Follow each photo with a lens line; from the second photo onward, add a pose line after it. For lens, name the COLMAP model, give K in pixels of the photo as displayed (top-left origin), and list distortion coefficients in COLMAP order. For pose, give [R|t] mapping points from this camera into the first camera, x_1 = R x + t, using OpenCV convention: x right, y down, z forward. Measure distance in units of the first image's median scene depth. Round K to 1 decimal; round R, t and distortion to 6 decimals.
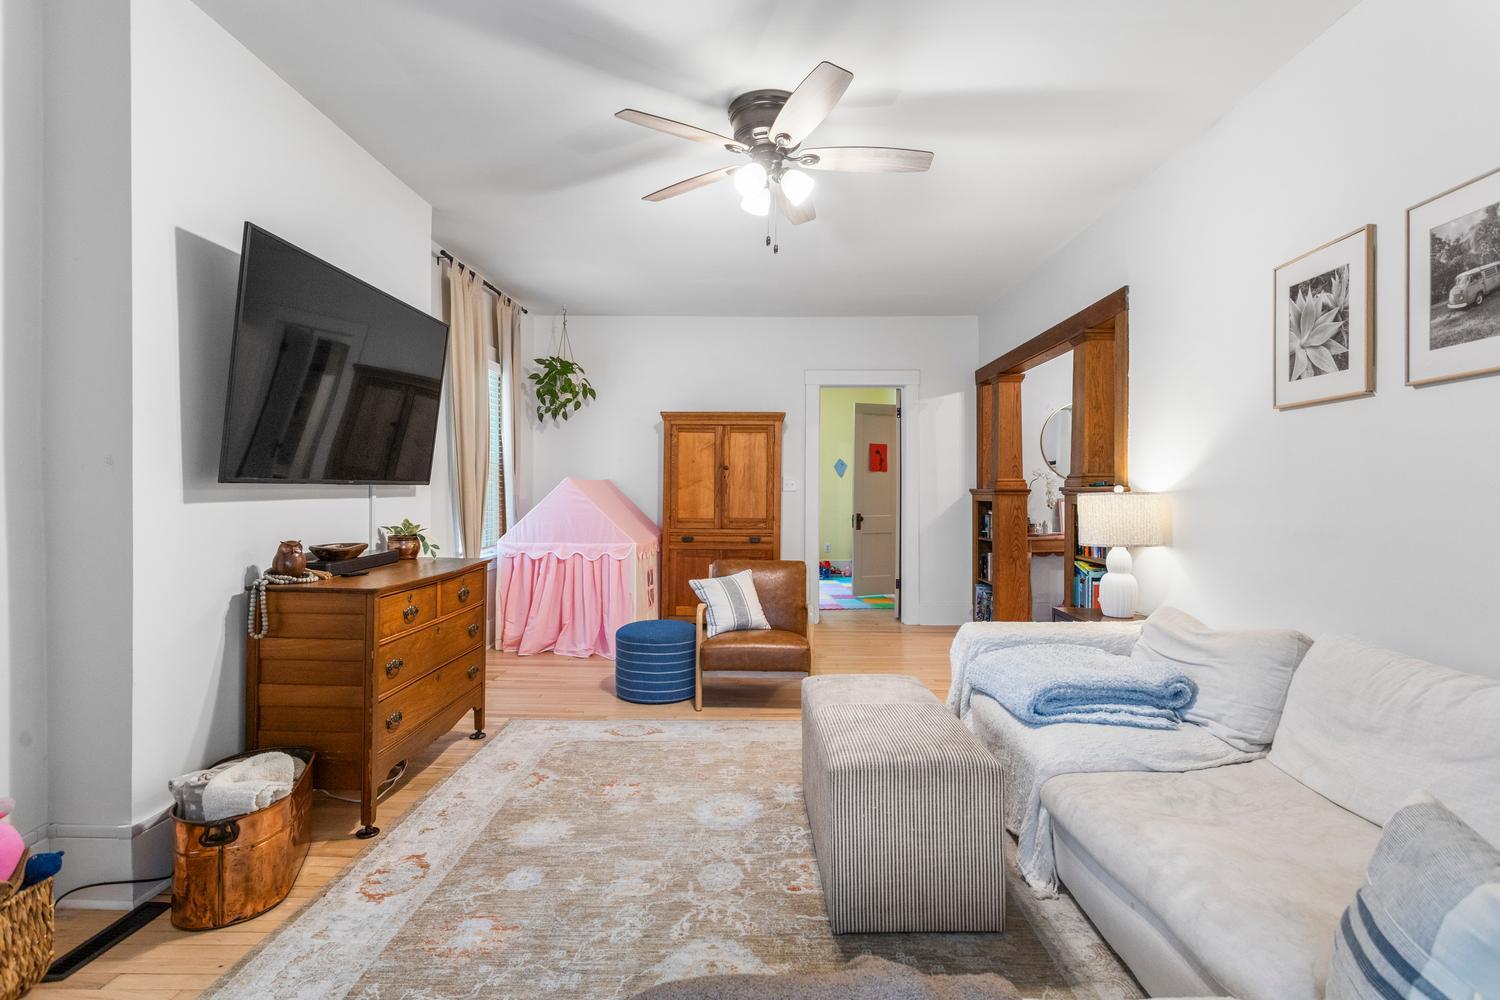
lens RADIAL K [[718.2, 0, 748.5], [0, 718.2, 494.5], [0, 0, 1]] dist [0.000046, 0.001558]
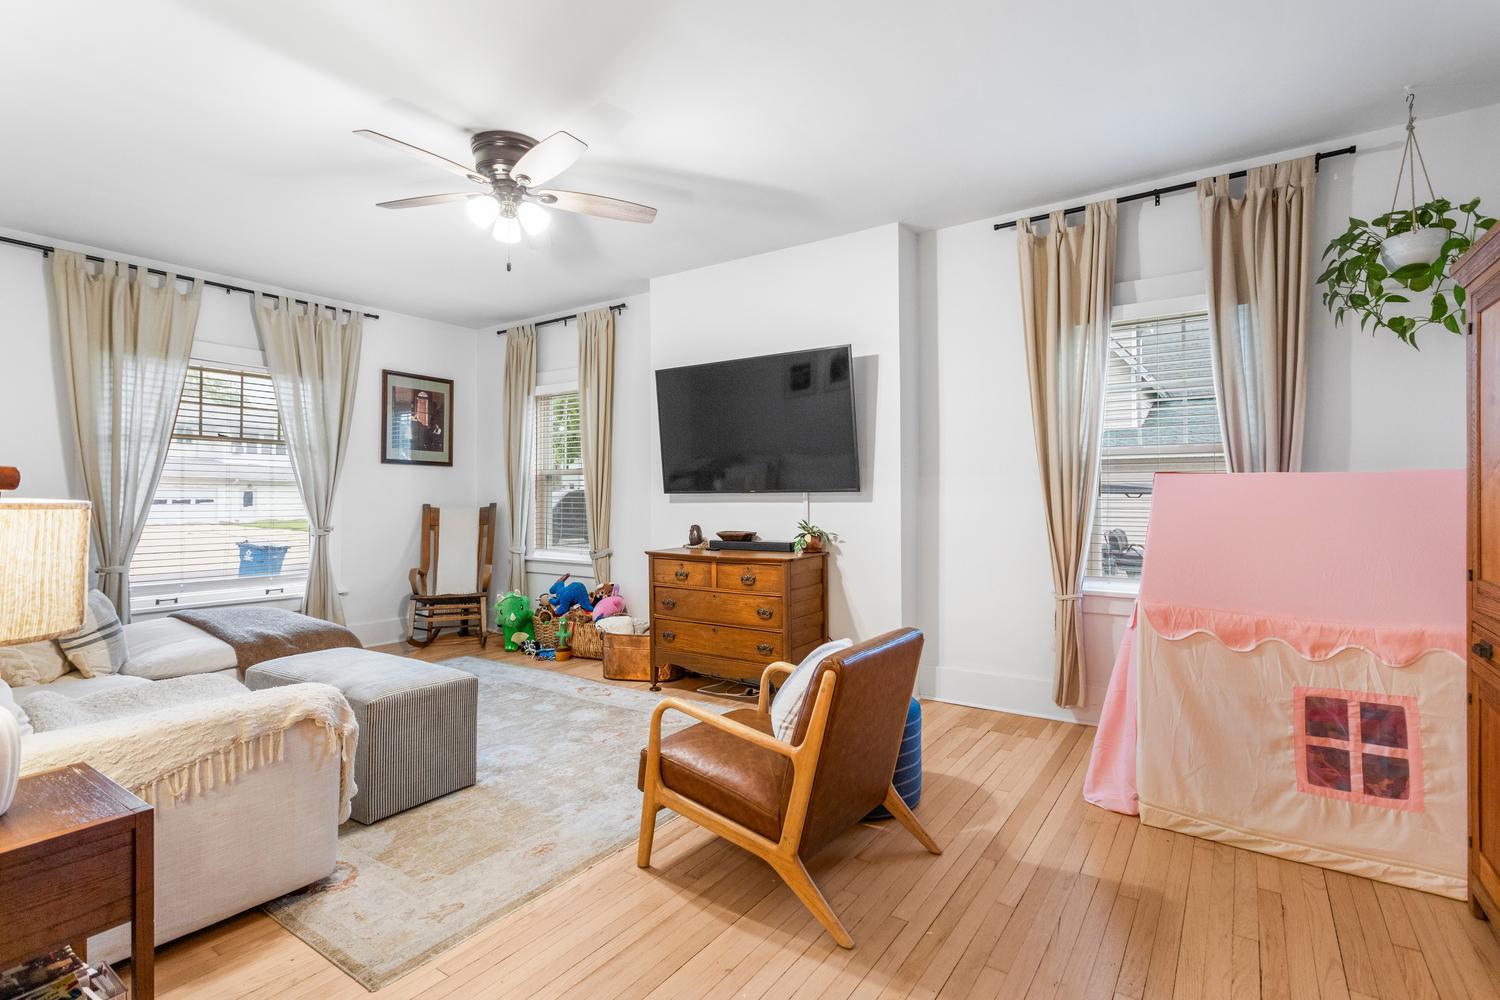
lens RADIAL K [[714.4, 0, 746.5], [0, 714.4, 493.8], [0, 0, 1]] dist [0.001258, 0.001040]
pose [[-0.544962, -0.007763, -0.838425, 0.884031], [-0.004304, 0.999970, -0.006461, -0.004970], [0.838450, 0.000088, -0.544979, 2.274860]]
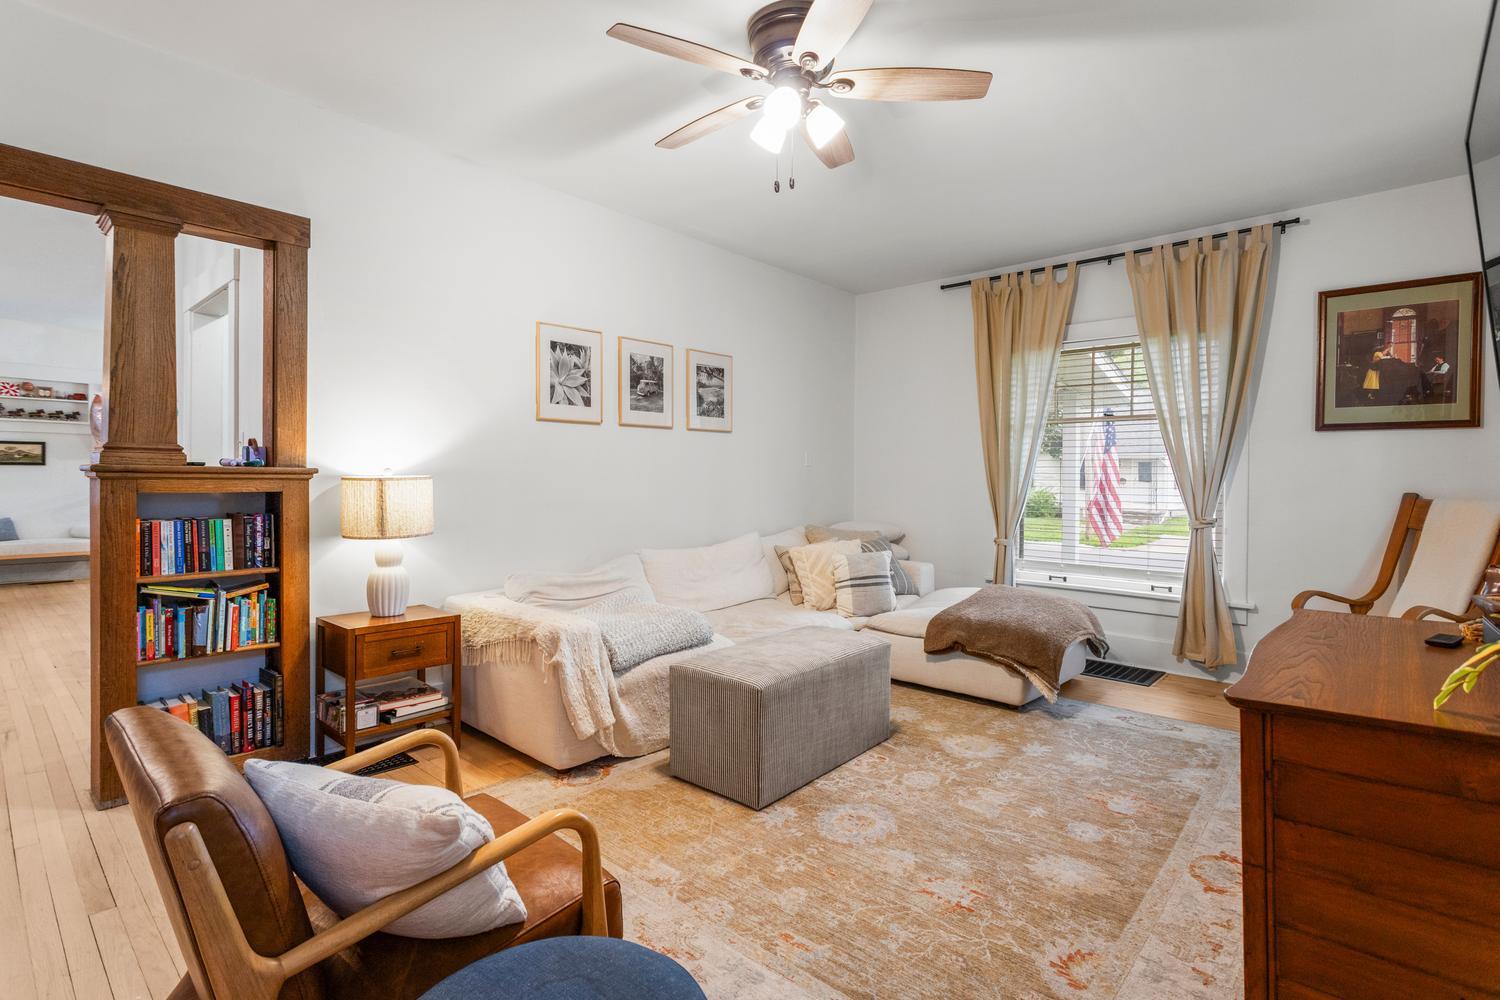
lens RADIAL K [[724.3, 0, 748.8], [0, 724.3, 477.3], [0, 0, 1]] dist [0.000873, 0.000475]
pose [[-0.758600, -0.006941, 0.651520, -0.601416], [-0.005892, 0.999975, 0.003793, -0.010668], [-0.651530, -0.000961, -0.758622, 2.036120]]
